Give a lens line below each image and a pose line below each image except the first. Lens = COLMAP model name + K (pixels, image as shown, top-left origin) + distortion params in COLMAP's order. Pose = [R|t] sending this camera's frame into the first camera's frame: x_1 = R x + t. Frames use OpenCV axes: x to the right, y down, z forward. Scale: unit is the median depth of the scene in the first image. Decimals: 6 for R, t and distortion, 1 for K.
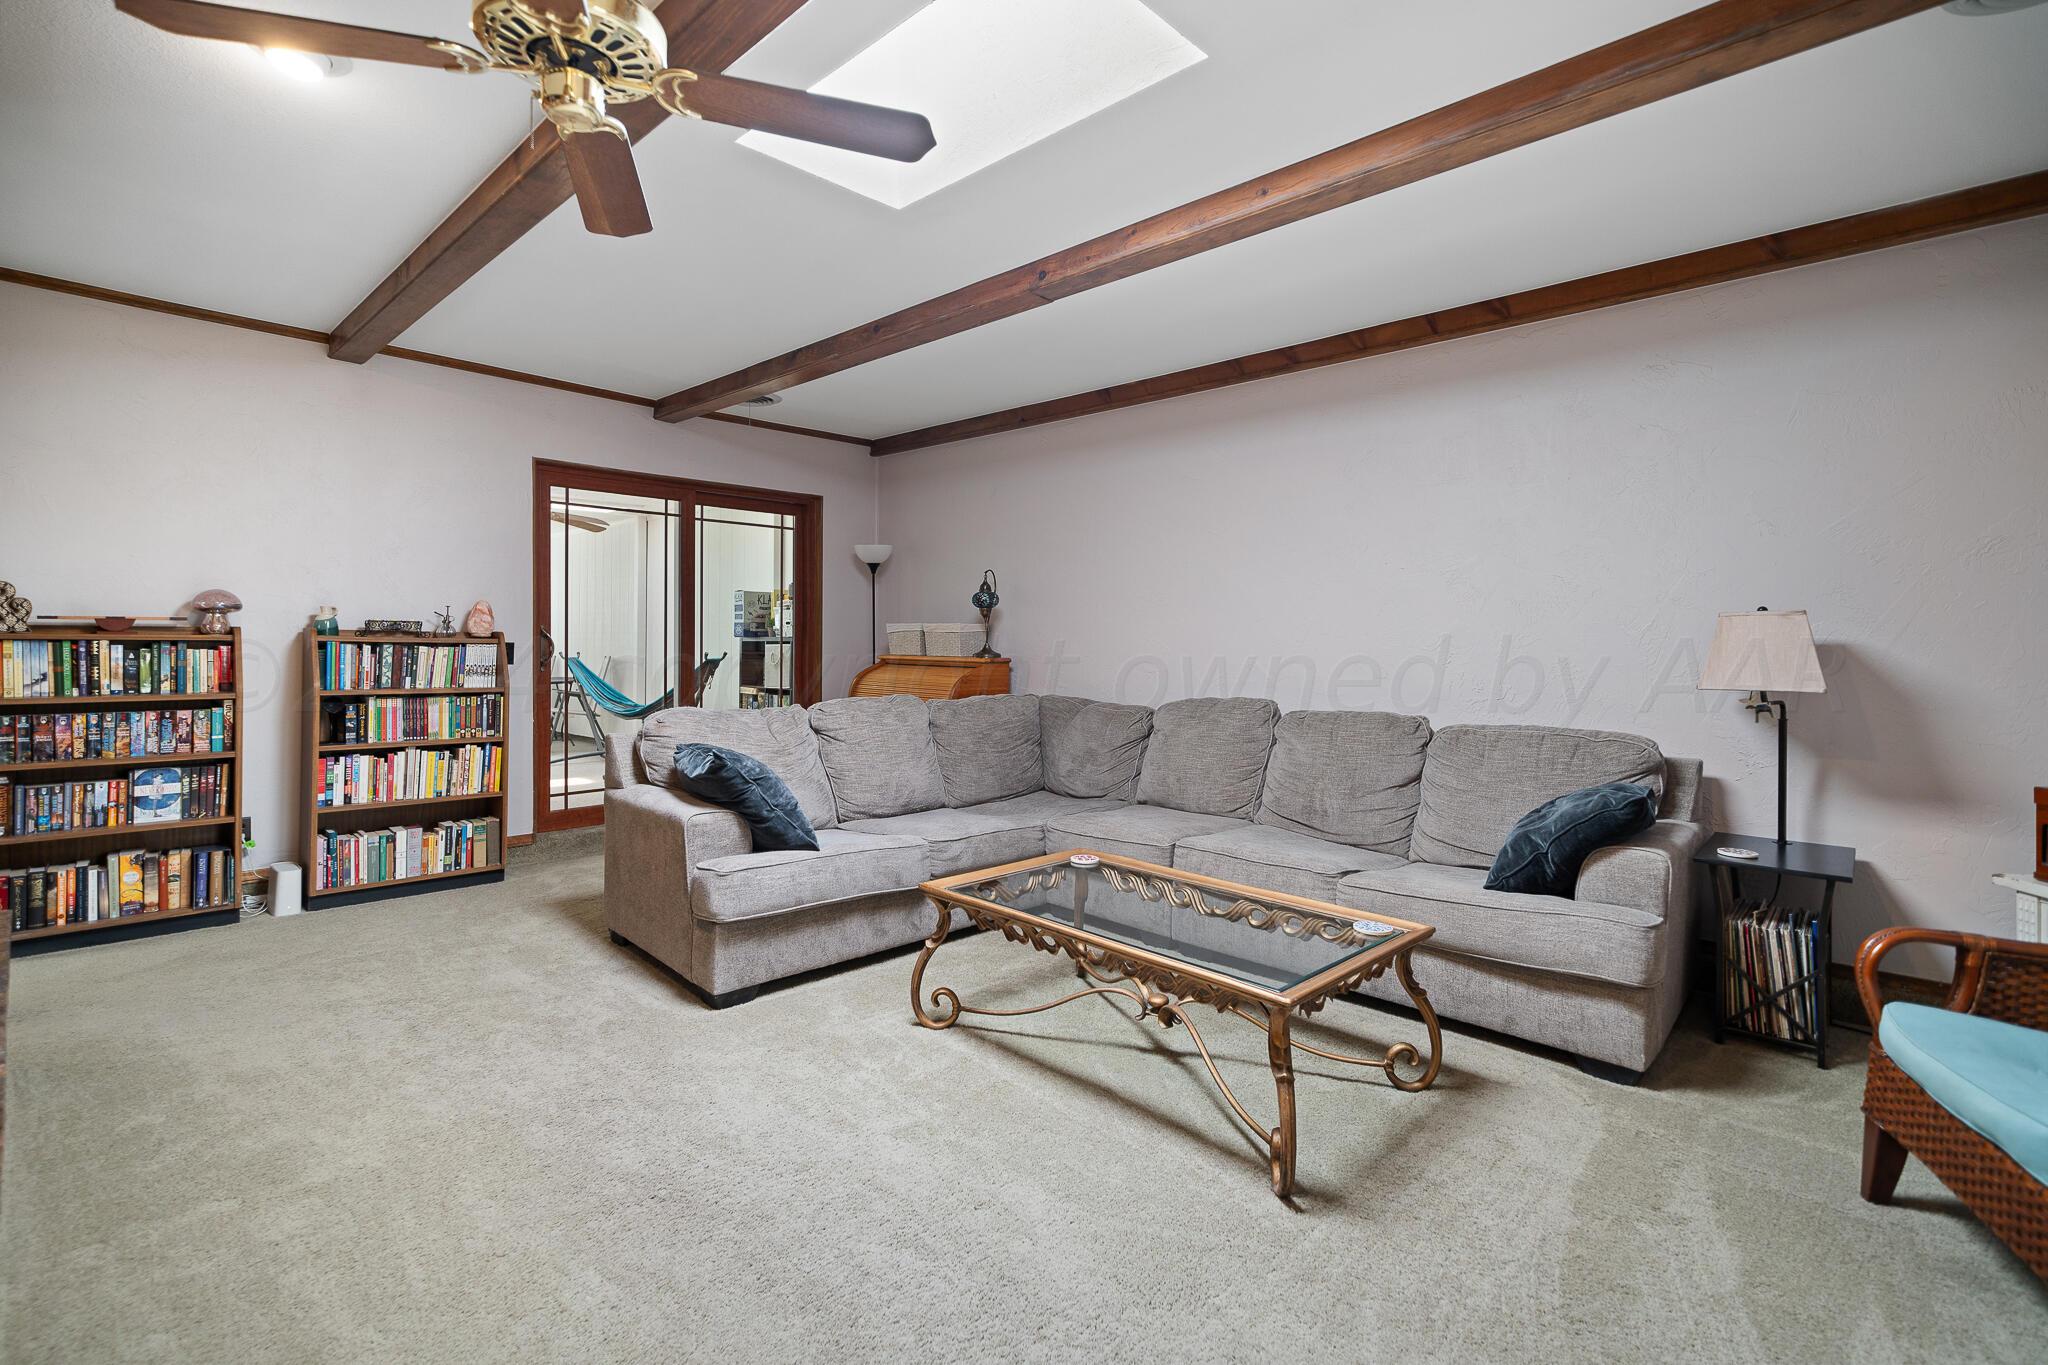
lens RADIAL K [[948.1, 0, 1027.6], [0, 948.1, 638.7], [0, 0, 1]] dist [0.001183, 0.001980]
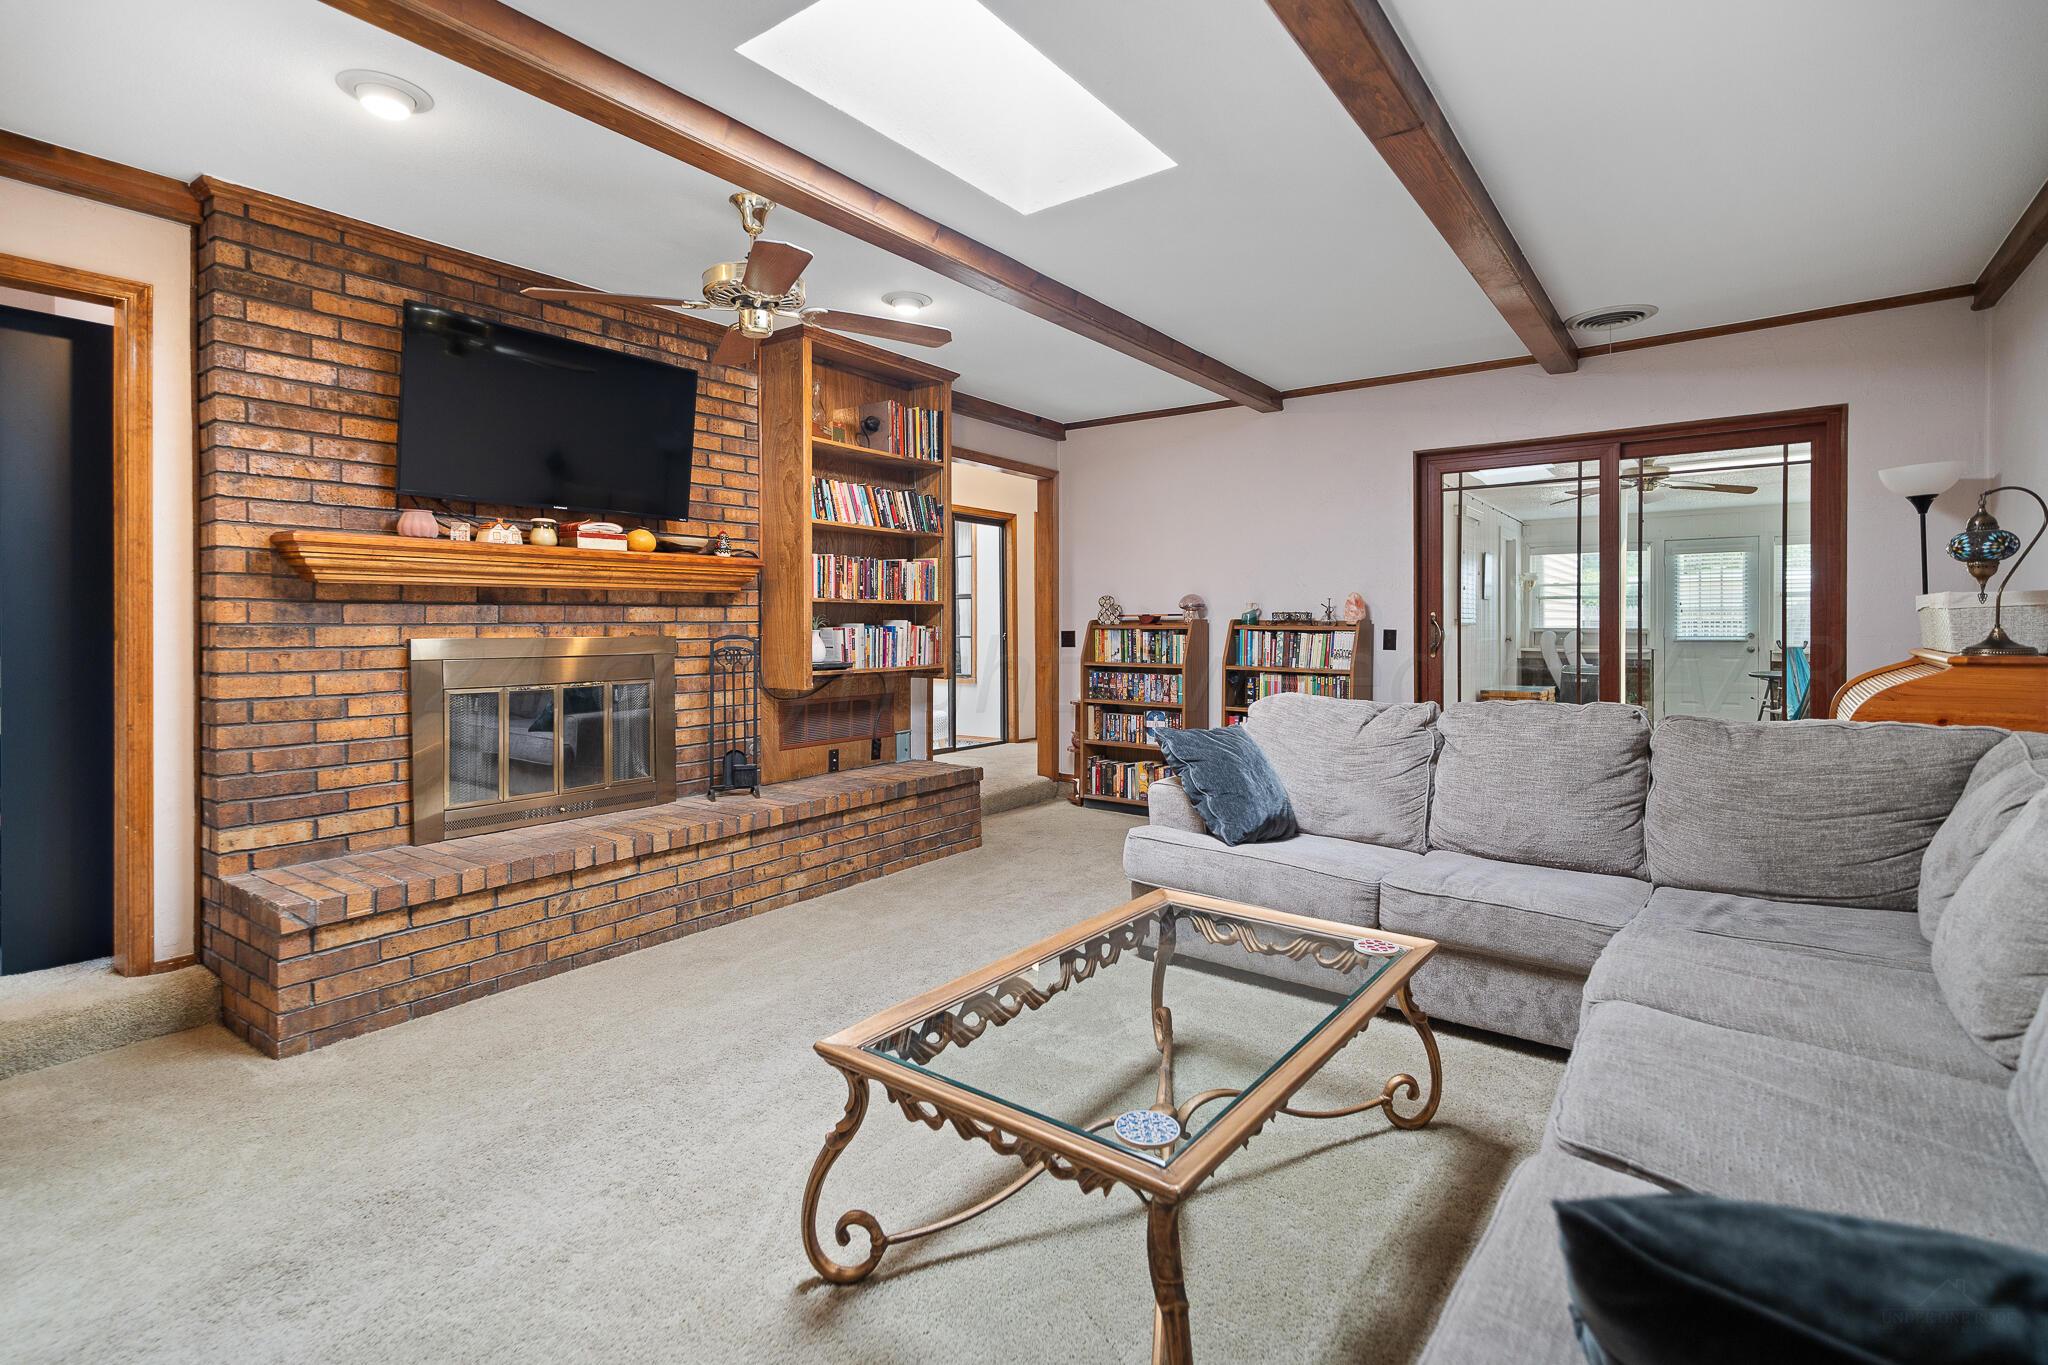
lens RADIAL K [[948.1, 0, 995.6], [0, 948.1, 627.7], [0, 0, 1]] dist [0.001183, 0.001980]
pose [[0.116388, -0.005187, -0.993190, 0.550522], [0.006256, 0.999970, -0.004489, 0.004652], [0.993184, -0.005691, 0.116417, 0.509263]]
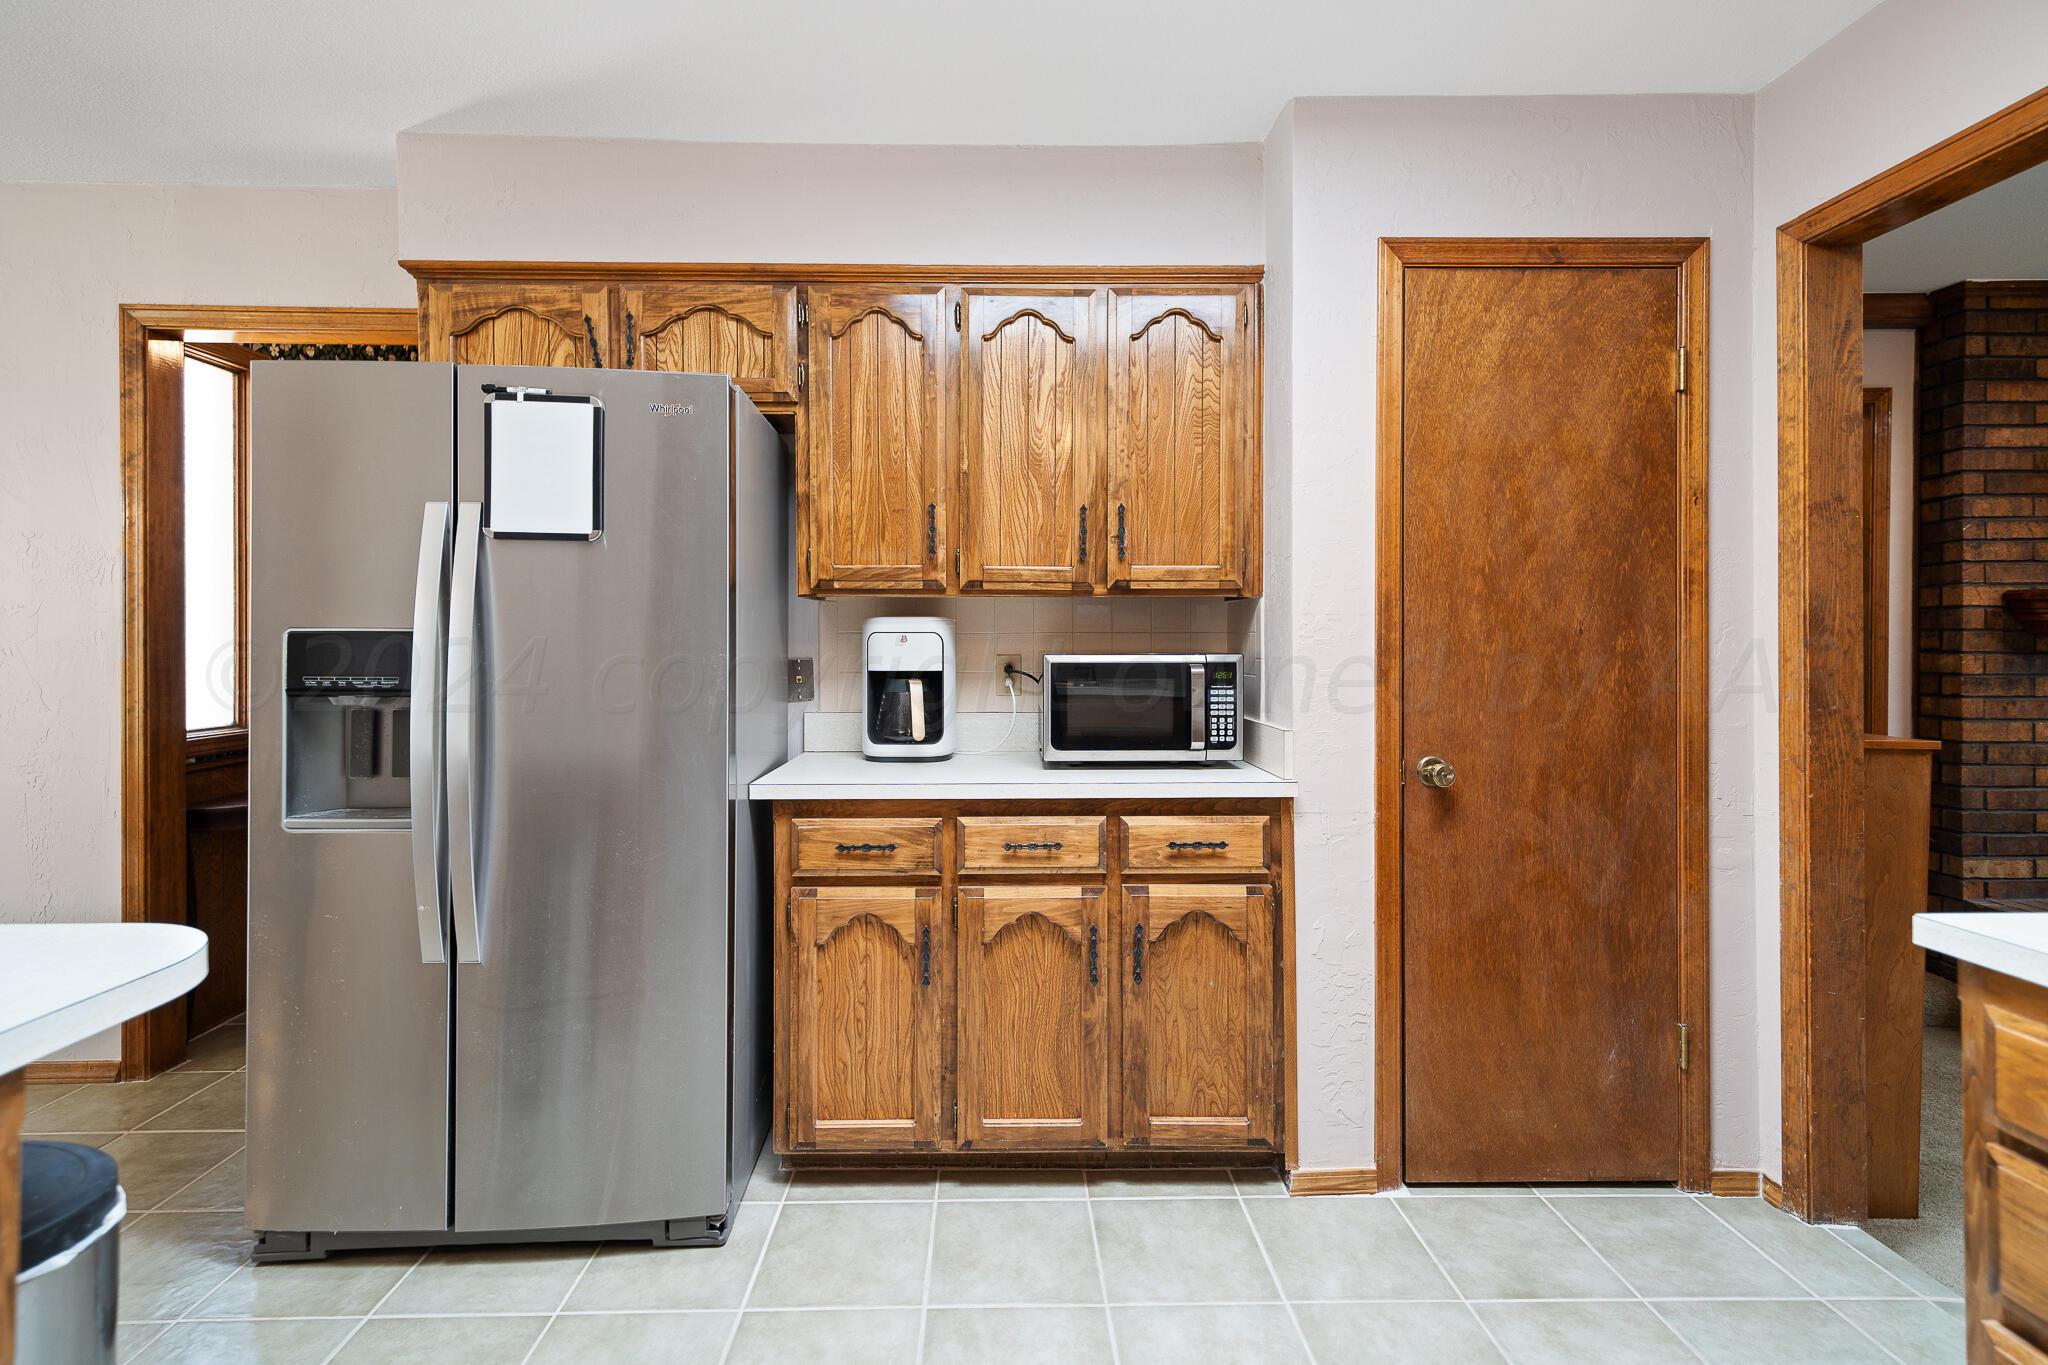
lens RADIAL K [[948.1, 0, 1016.3], [0, 948.1, 643.2], [0, 0, 1]] dist [0.001183, 0.001980]
pose [[-0.709405, -0.007268, -0.704763, 0.887777], [-0.002783, 0.999968, -0.007510, -0.021347], [0.704795, -0.003366, -0.709403, 0.054647]]
